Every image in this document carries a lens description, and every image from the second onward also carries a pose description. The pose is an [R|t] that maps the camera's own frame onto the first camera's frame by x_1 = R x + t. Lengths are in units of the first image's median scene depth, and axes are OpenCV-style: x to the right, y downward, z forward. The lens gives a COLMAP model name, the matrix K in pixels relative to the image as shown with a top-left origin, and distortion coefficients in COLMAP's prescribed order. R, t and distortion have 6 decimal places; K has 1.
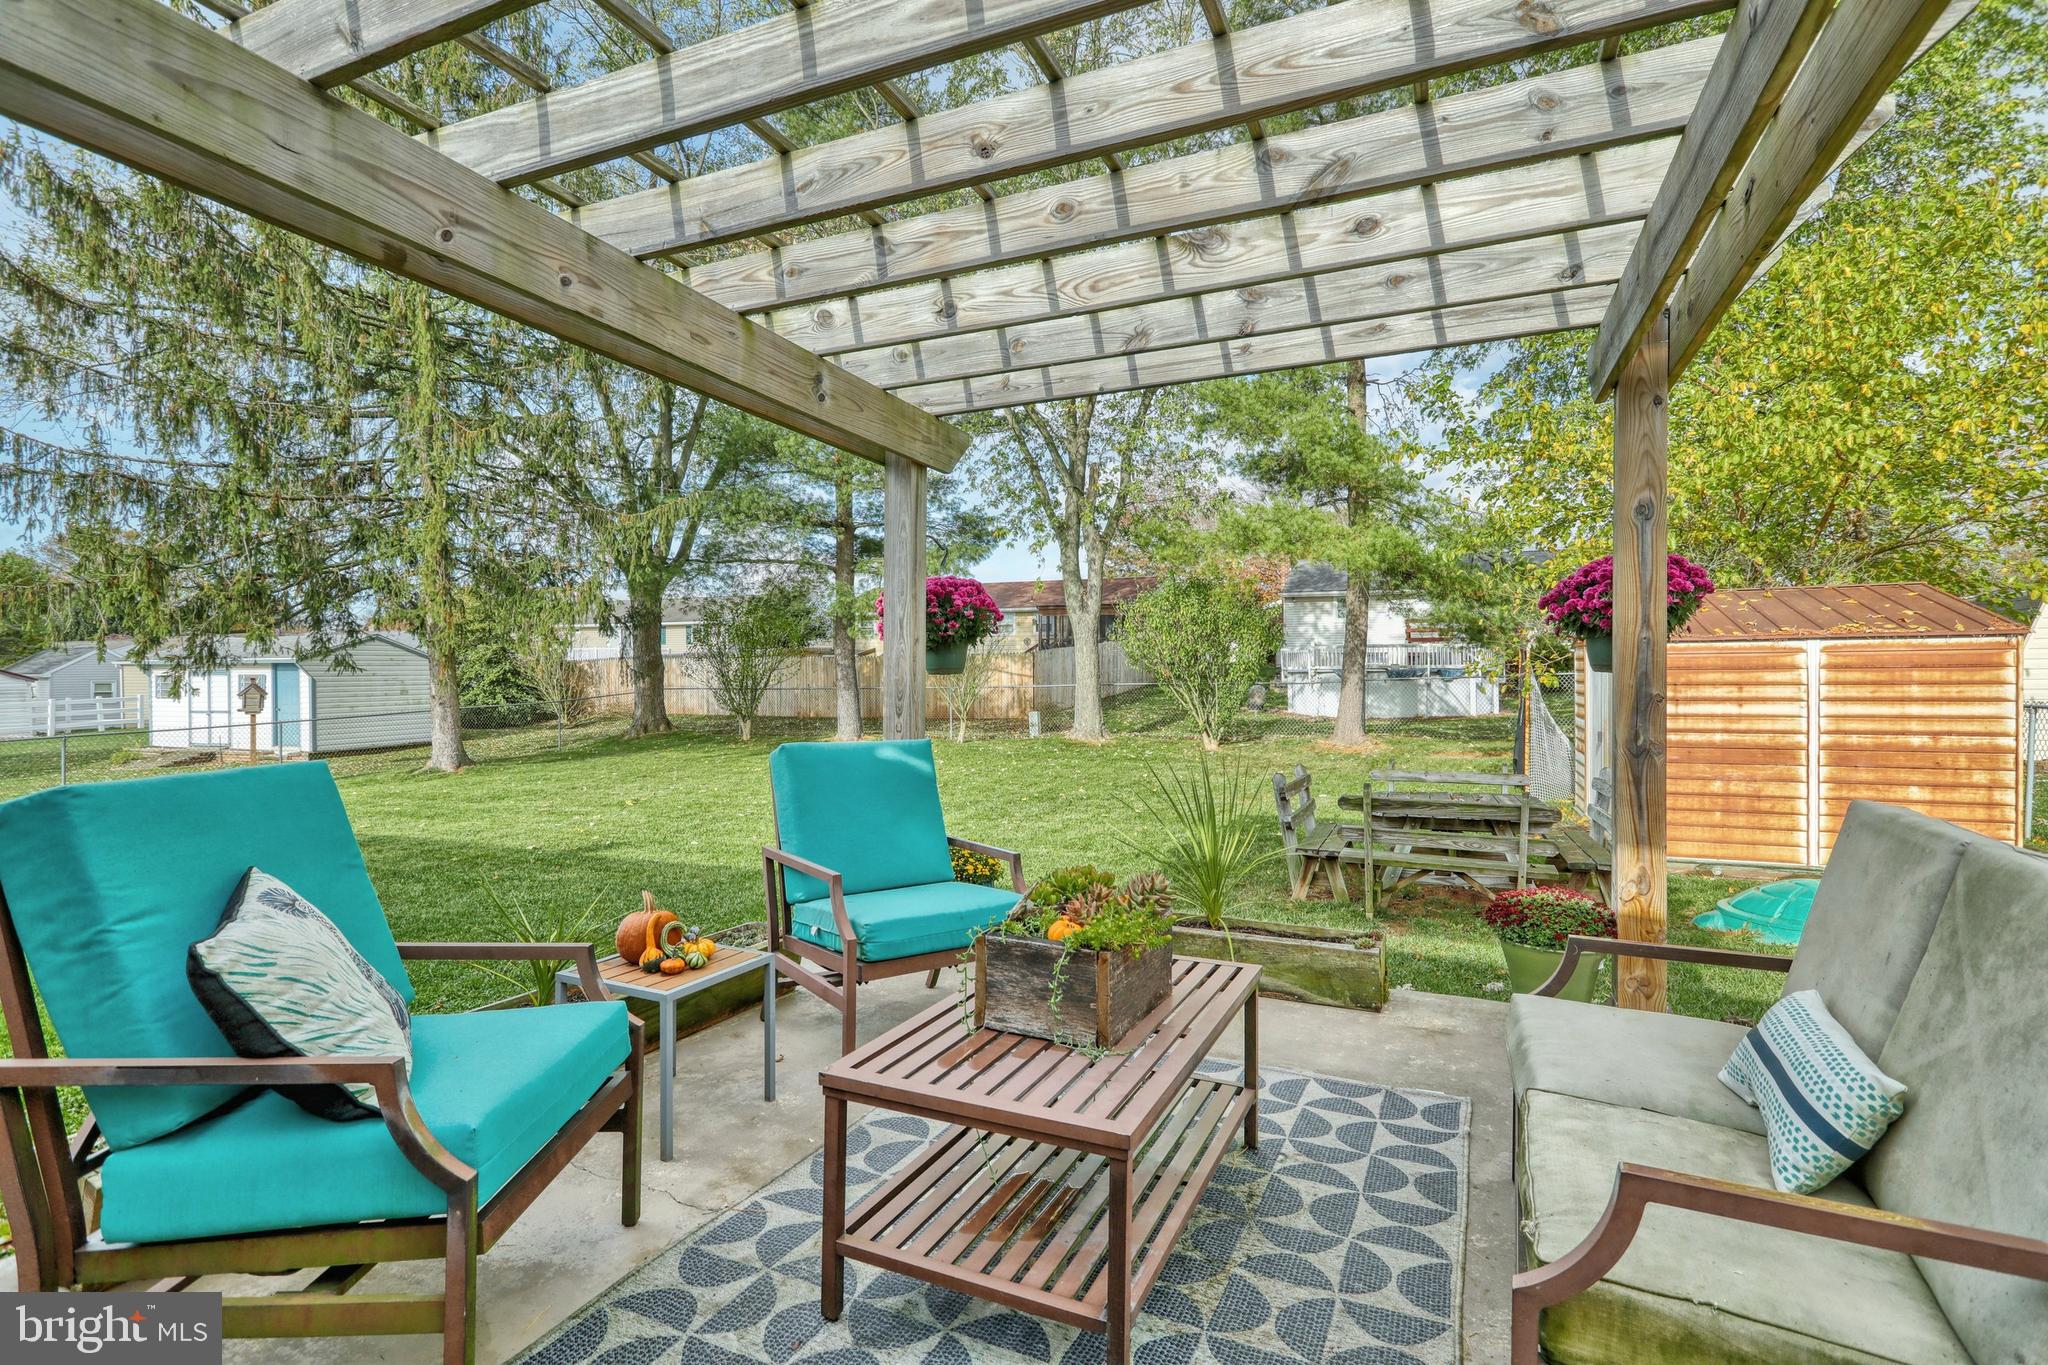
lens RADIAL K [[972.9, 0, 1028.2], [0, 972.9, 682.4], [0, 0, 1]] dist [-0.002591, 0.001803]
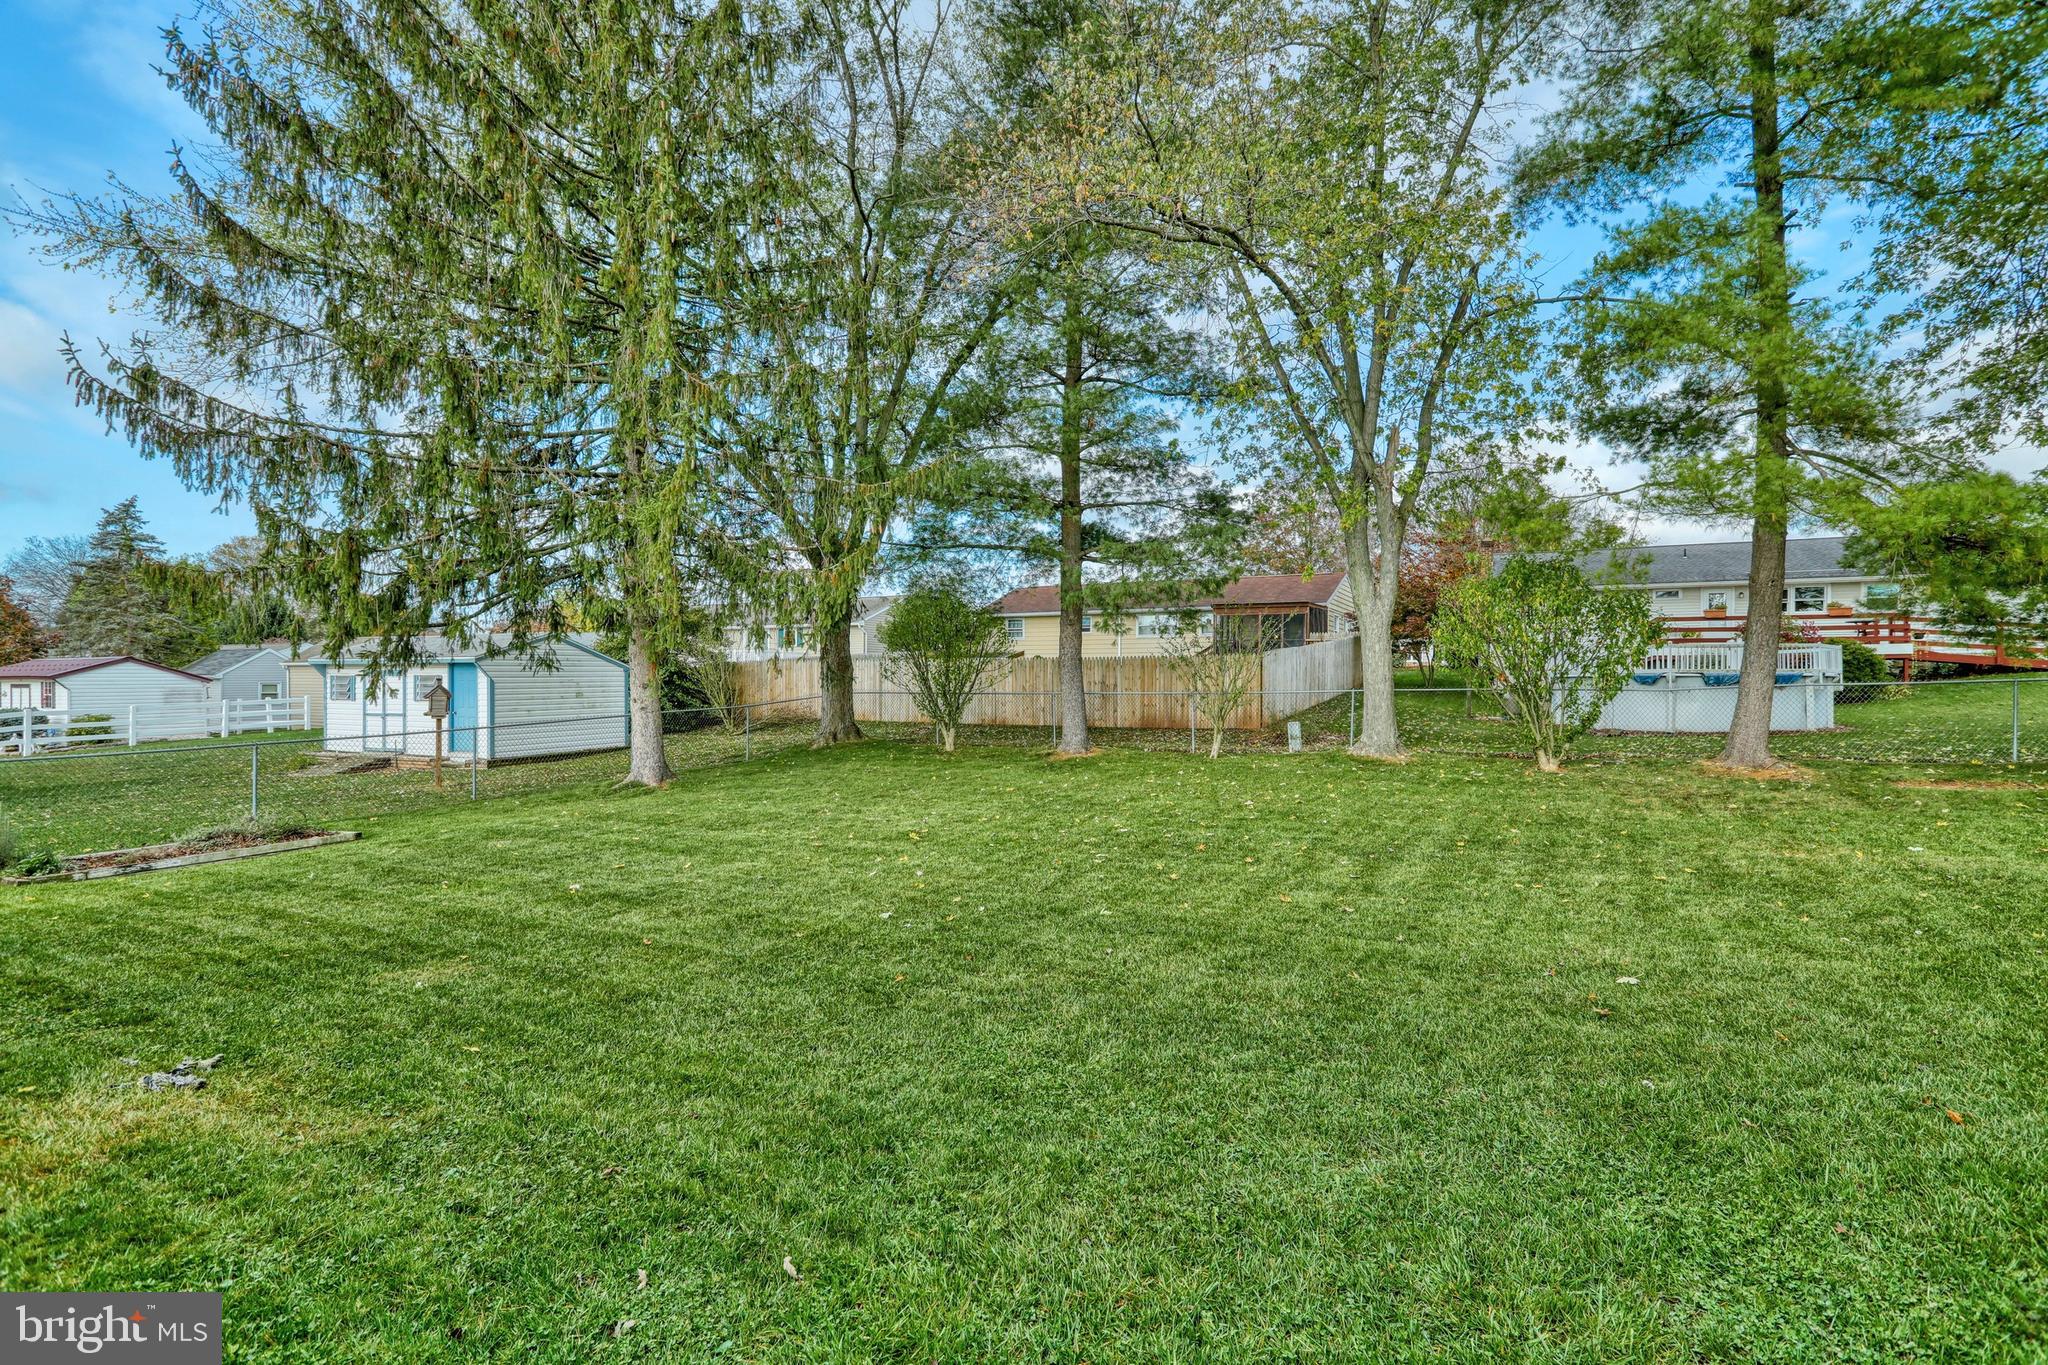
lens RADIAL K [[972.9, 0, 1028.0], [0, 972.9, 683.2], [0, 0, 1]] dist [-0.002591, 0.001803]
pose [[0.996011, 0.004007, -0.089141, -0.183804], [-0.004468, 0.999978, -0.004967, 0.001983], [0.089119, 0.005345, 0.996007, 0.158783]]
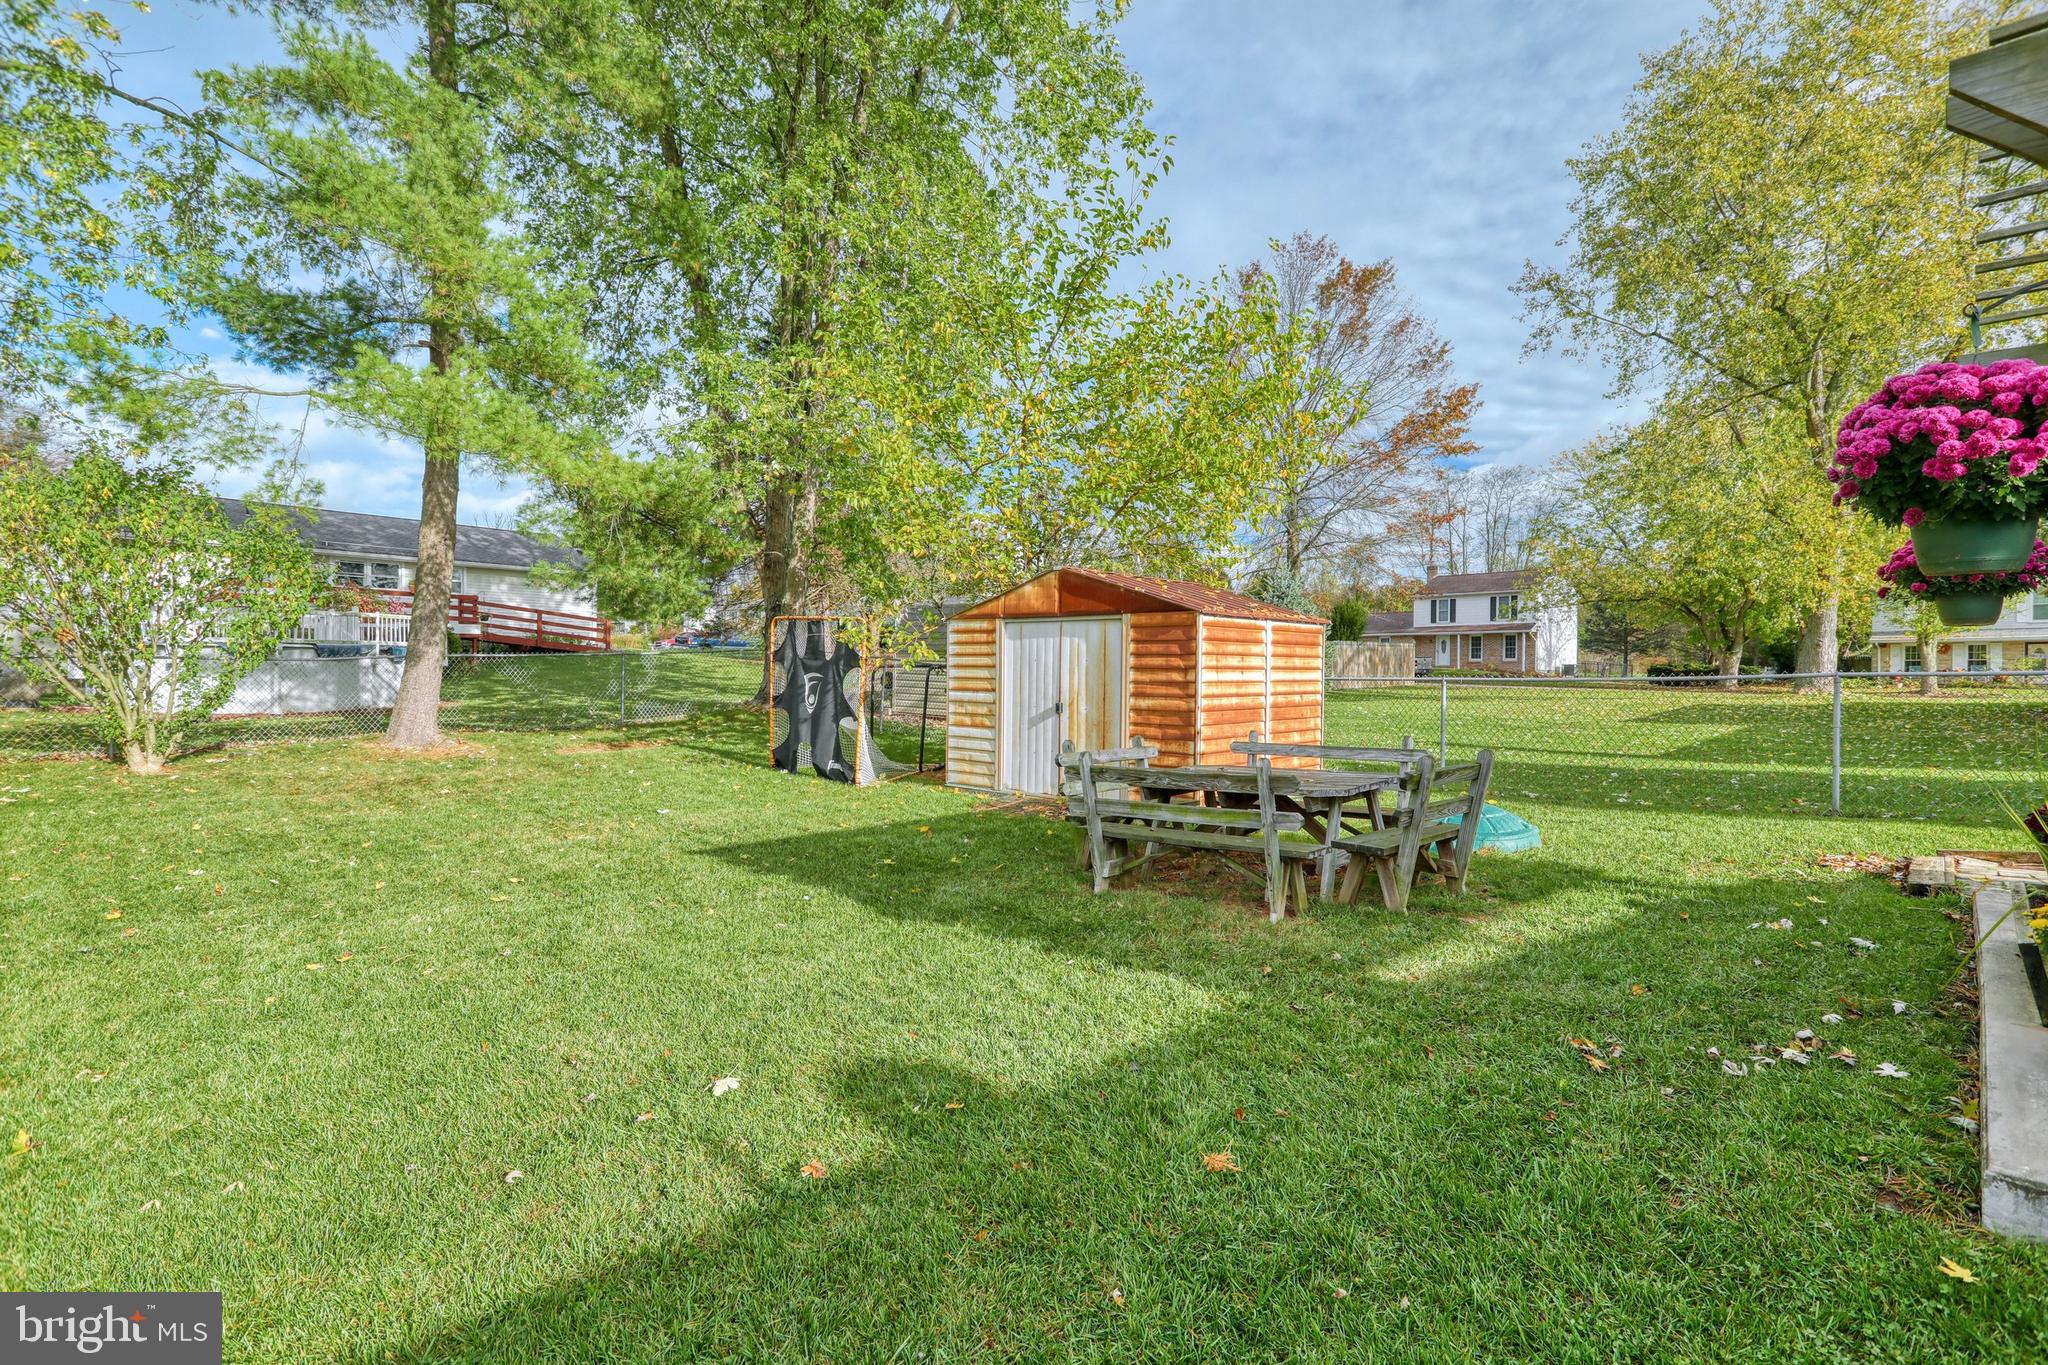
lens RADIAL K [[972.9, 0, 1029.4], [0, 972.9, 687.3], [0, 0, 1]] dist [-0.002591, 0.001803]
pose [[0.341591, -0.009077, 0.939805, -0.180708], [-0.002959, 0.999938, 0.010733, 0.011905], [-0.939844, -0.006447, 0.341543, 0.341211]]
